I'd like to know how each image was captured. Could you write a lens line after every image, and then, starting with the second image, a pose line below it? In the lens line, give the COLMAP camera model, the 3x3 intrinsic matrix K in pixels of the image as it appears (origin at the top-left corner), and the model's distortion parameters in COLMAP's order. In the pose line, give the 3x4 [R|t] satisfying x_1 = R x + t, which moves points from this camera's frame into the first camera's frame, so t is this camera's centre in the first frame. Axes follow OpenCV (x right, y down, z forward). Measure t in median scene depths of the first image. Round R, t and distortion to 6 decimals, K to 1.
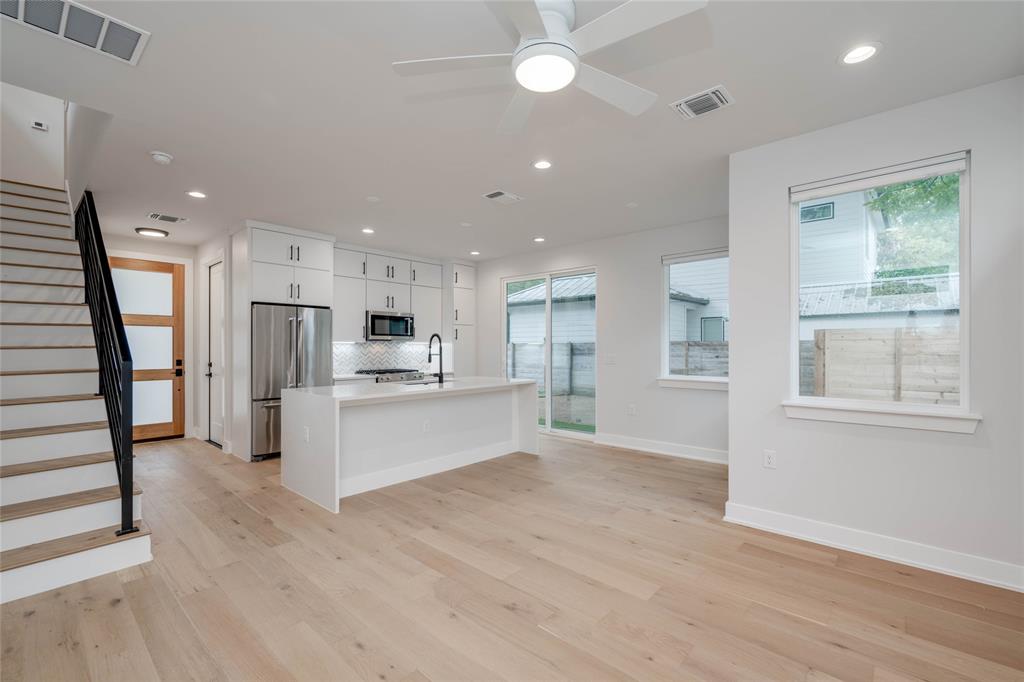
lens RADIAL K [[440.2, 0, 512.0], [0, 440.2, 341.0], [0, 0, 1]] dist [0.000070, -0.000001]
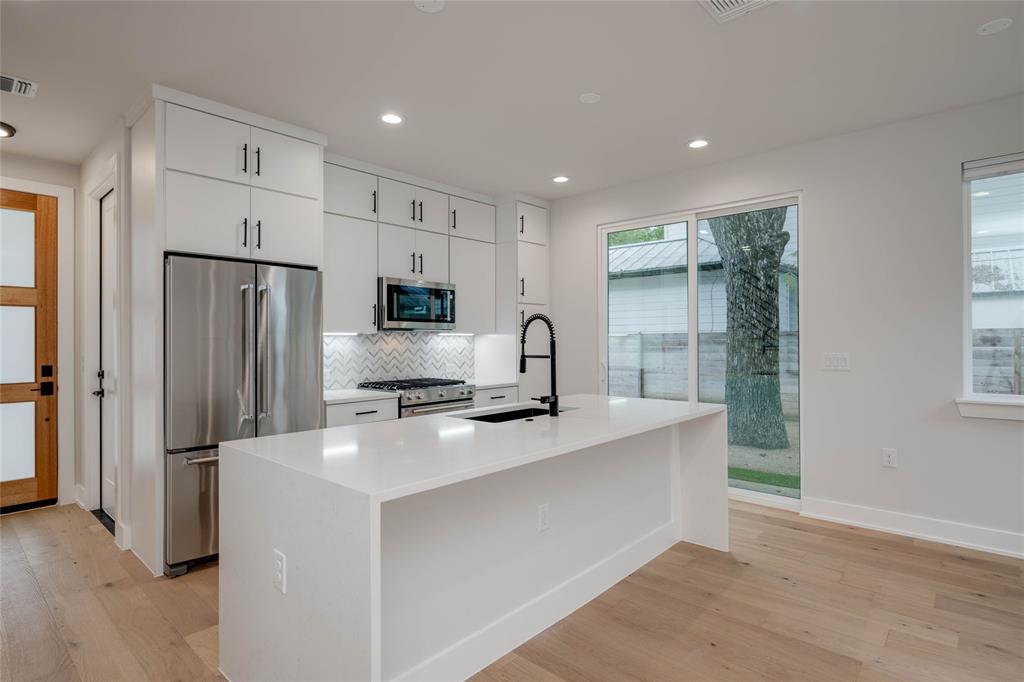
lens RADIAL K [[524.6, 0, 511.0], [0, 524.6, 330.2], [0, 0, 1]] dist [-0.001999, 0.000082]
pose [[0.999981, -0.004779, -0.003773, -0.159869], [0.004761, 0.999977, -0.004838, 0.003178], [0.003796, 0.004820, 0.999981, 0.330037]]
